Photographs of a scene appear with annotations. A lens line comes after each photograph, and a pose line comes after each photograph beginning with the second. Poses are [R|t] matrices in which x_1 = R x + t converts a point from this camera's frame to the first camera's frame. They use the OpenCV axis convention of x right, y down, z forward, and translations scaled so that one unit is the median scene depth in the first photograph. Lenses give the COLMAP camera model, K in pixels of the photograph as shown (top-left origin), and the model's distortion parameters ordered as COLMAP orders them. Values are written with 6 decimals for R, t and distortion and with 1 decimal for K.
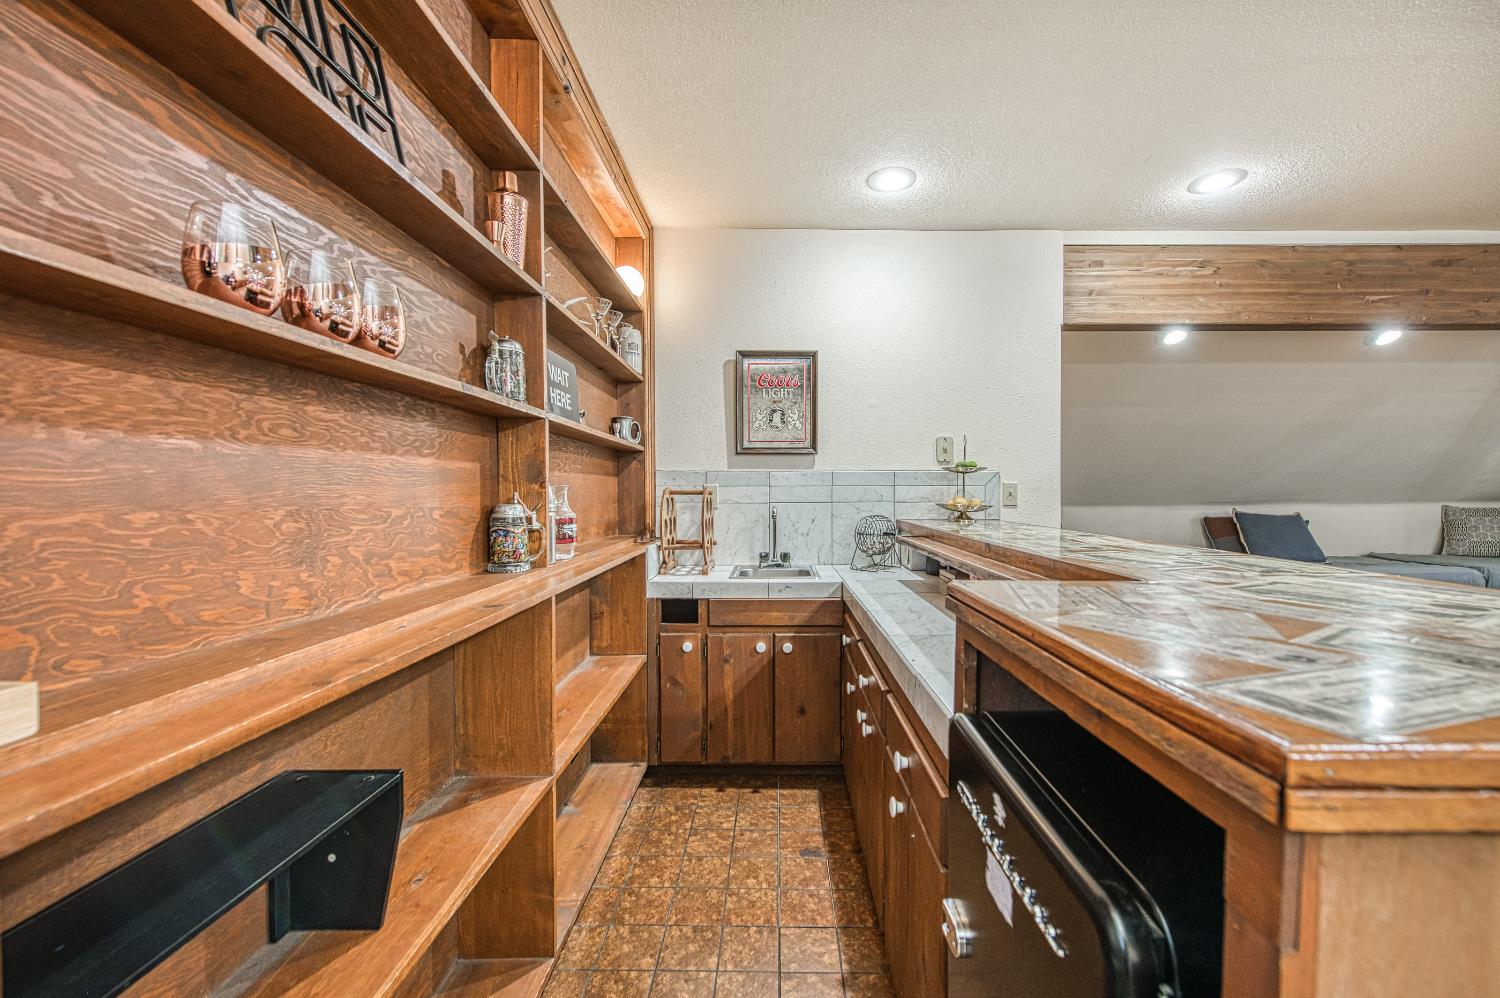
lens RADIAL K [[584.7, 0, 760.4], [0, 584.7, 504.2], [0, 0, 1]] dist [-0.000915, -0.000151]
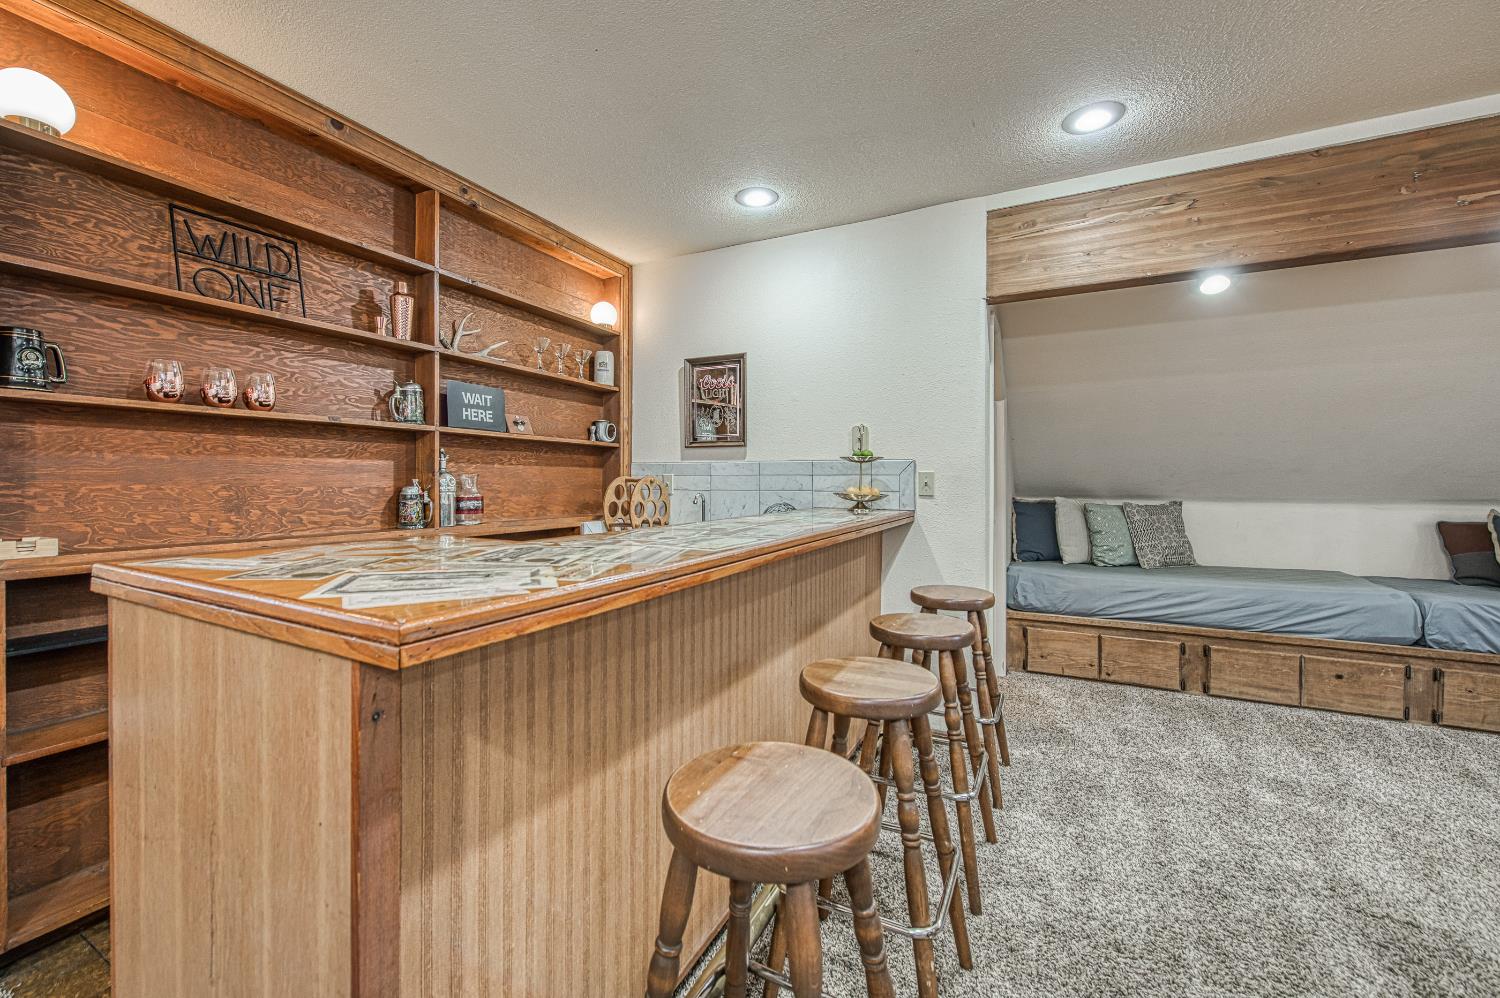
lens RADIAL K [[599.8, 0, 721.4], [0, 599.8, 485.2], [0, 0, 1]] dist [-0.006984, -0.000280]
pose [[0.877407, 0.008018, -0.479679, 0.615941], [-0.015770, 0.999802, -0.012133, 0.001796], [0.479487, 0.018210, 0.877360, -0.010686]]
